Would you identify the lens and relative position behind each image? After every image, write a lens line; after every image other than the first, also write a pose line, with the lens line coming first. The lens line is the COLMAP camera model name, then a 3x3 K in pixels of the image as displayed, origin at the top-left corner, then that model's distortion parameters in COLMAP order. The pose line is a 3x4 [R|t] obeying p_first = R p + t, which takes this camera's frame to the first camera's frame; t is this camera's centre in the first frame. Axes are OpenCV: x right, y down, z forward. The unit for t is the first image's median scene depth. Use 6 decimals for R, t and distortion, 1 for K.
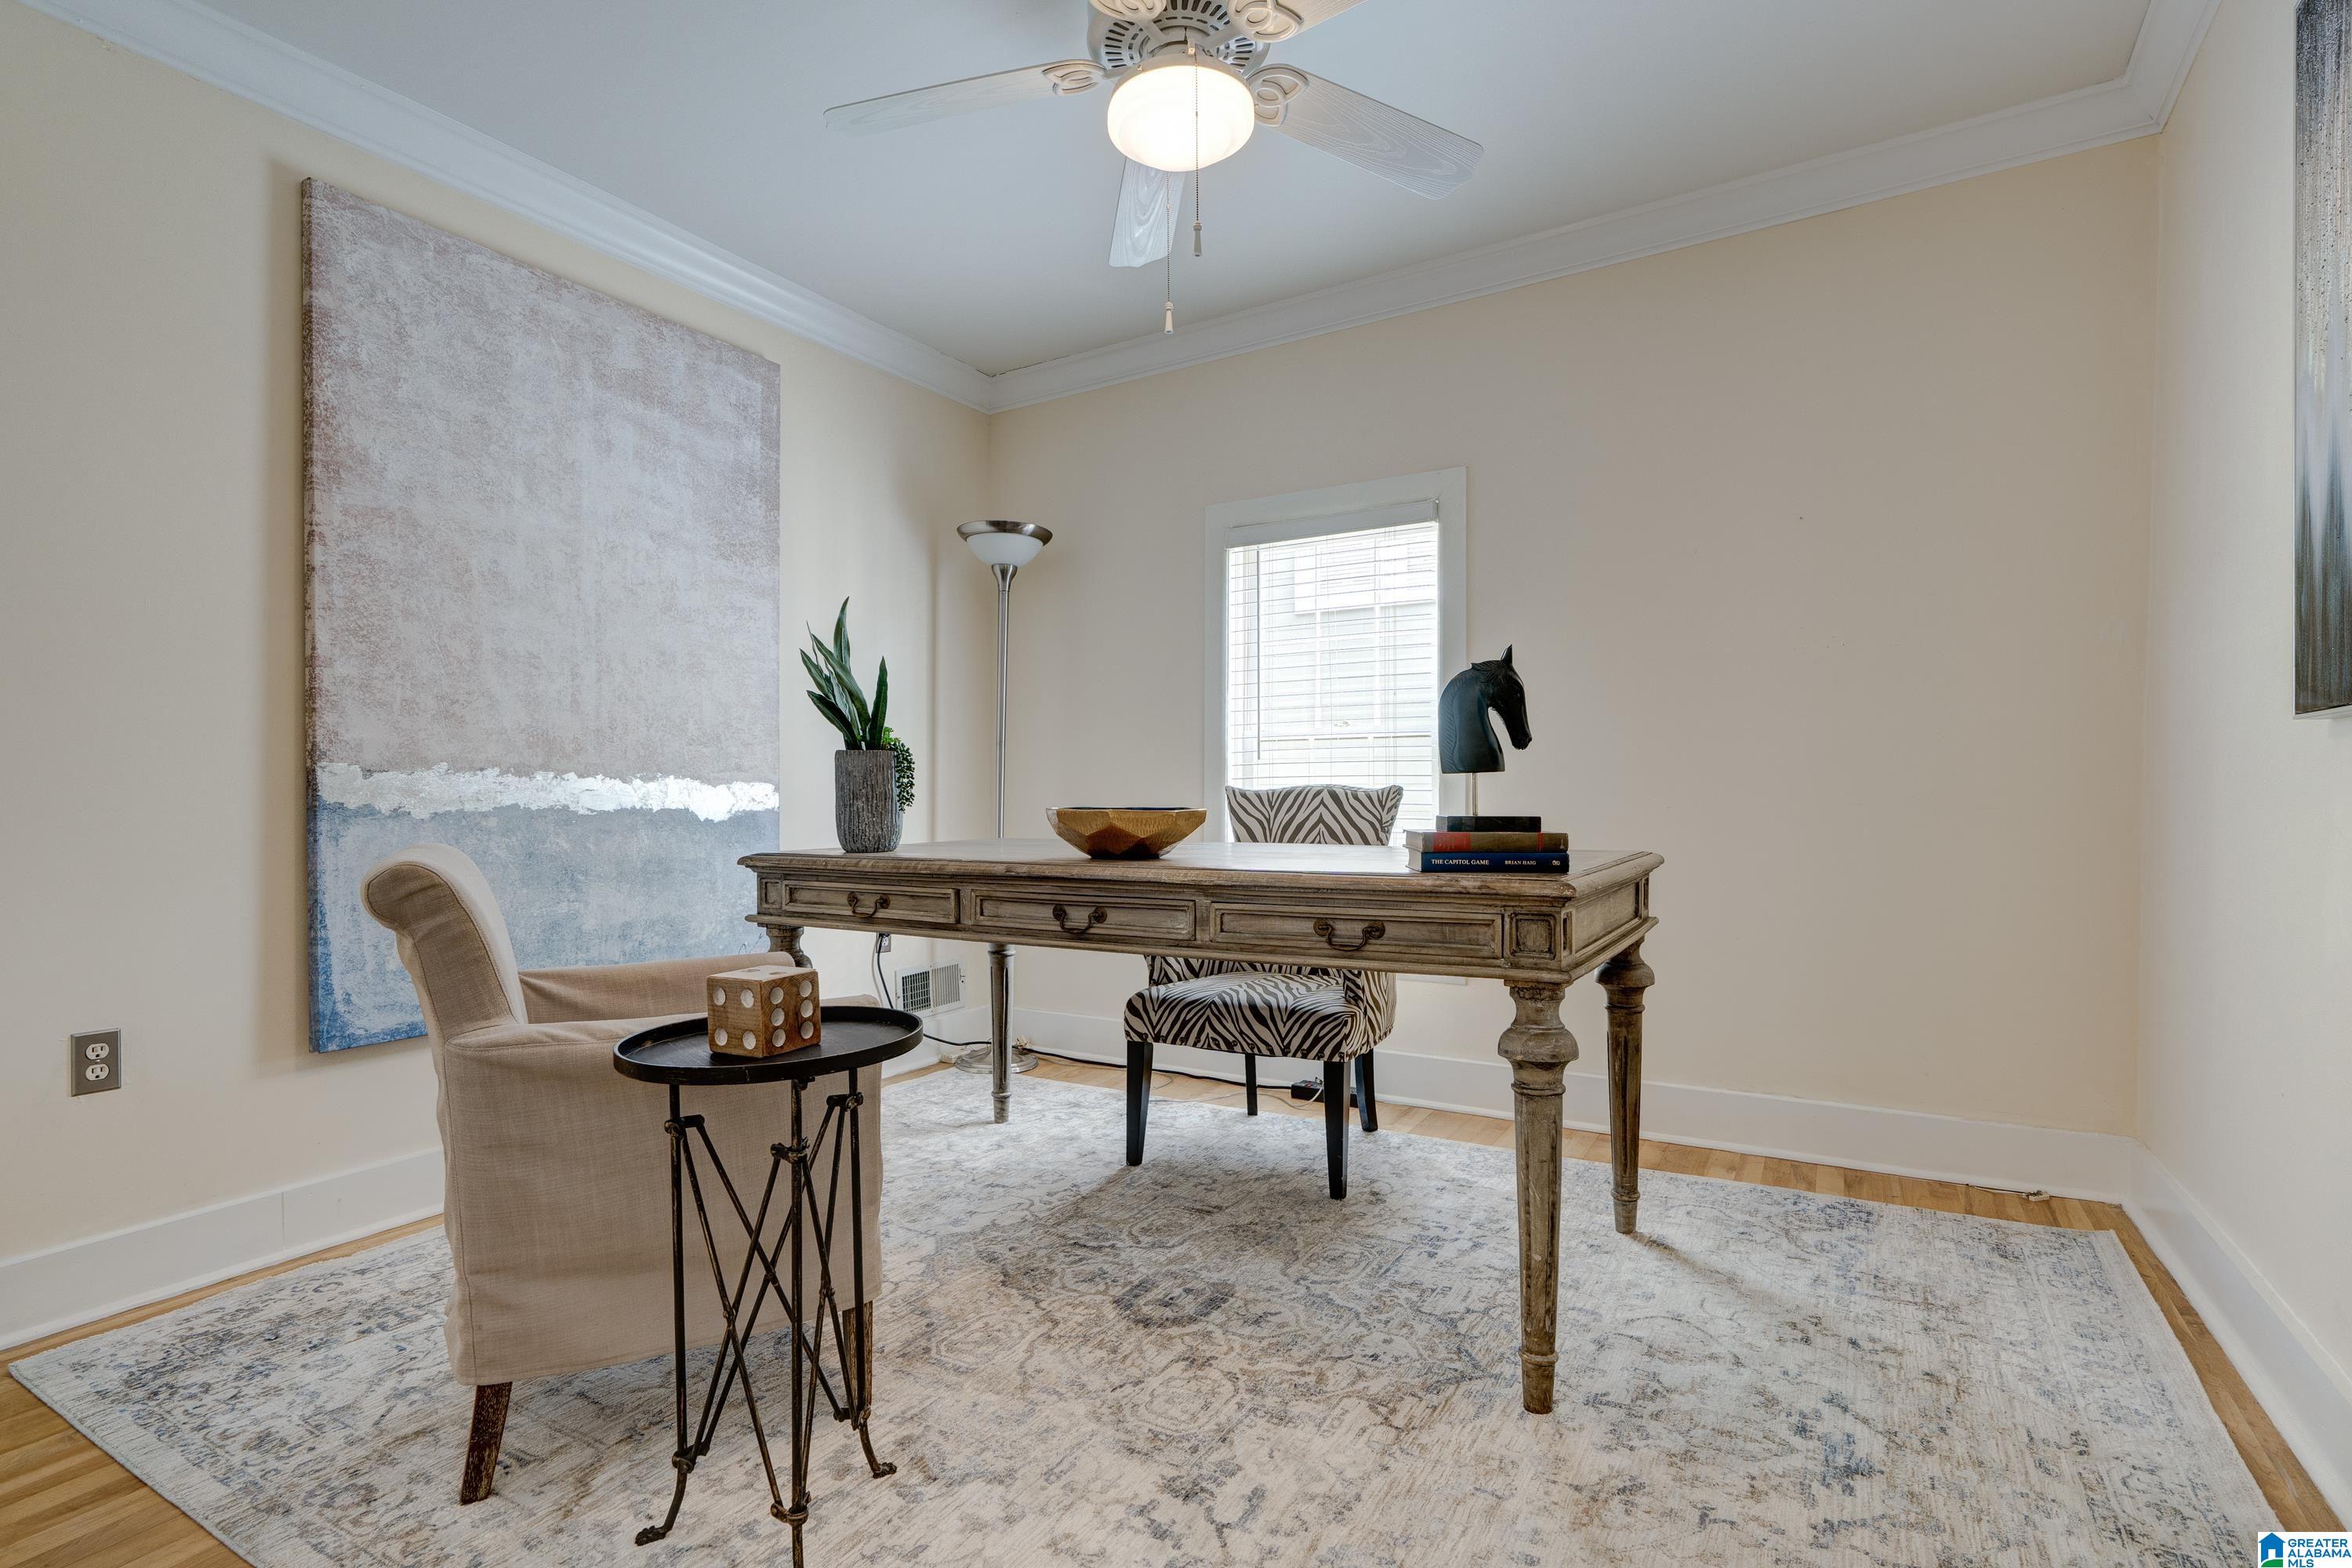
lens RADIAL K [[1164.1, 0, 1174.3], [0, 1164.1, 784.3], [0, 0, 1]] dist [-0.003723, -0.000043]
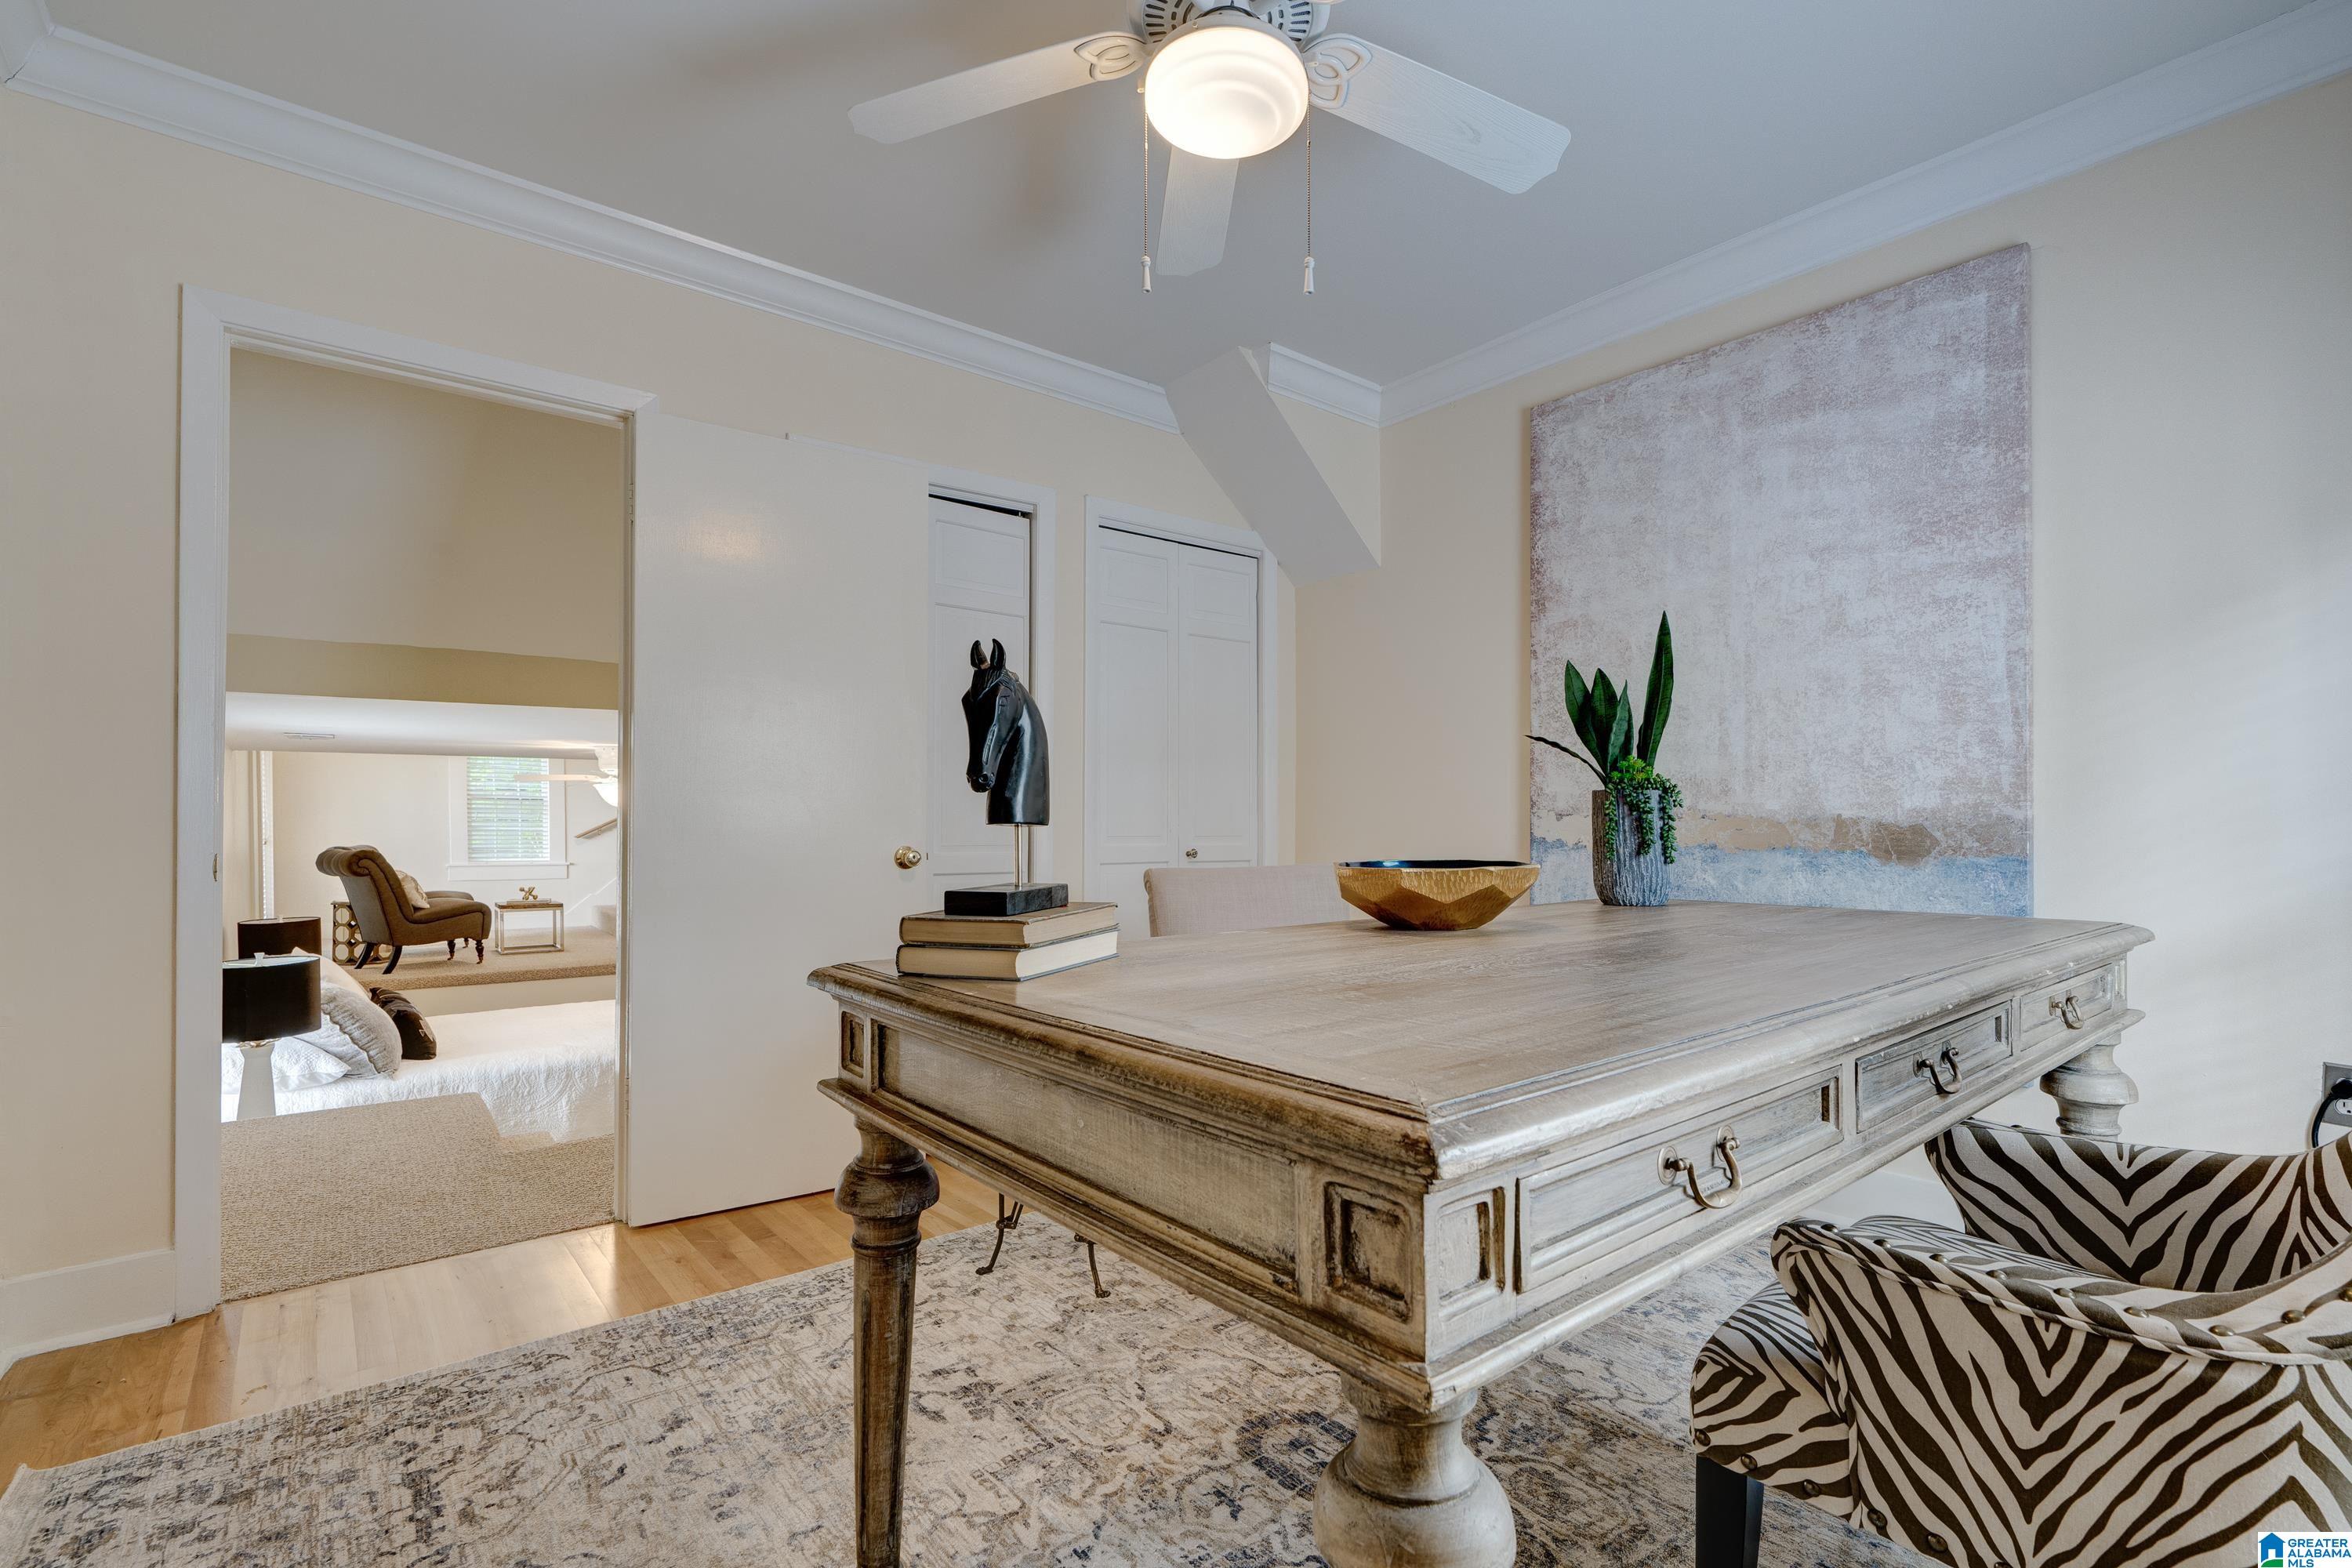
lens RADIAL K [[1069.9, 0, 1189.3], [0, 1069.9, 822.7], [0, 0, 1]] dist [-0.010394, -0.001265]
pose [[-0.350230, 0.005962, -0.936645, 0.546731], [0.010521, 0.999942, 0.002431, -0.008385], [0.936605, -0.009003, -0.350272, 0.877581]]
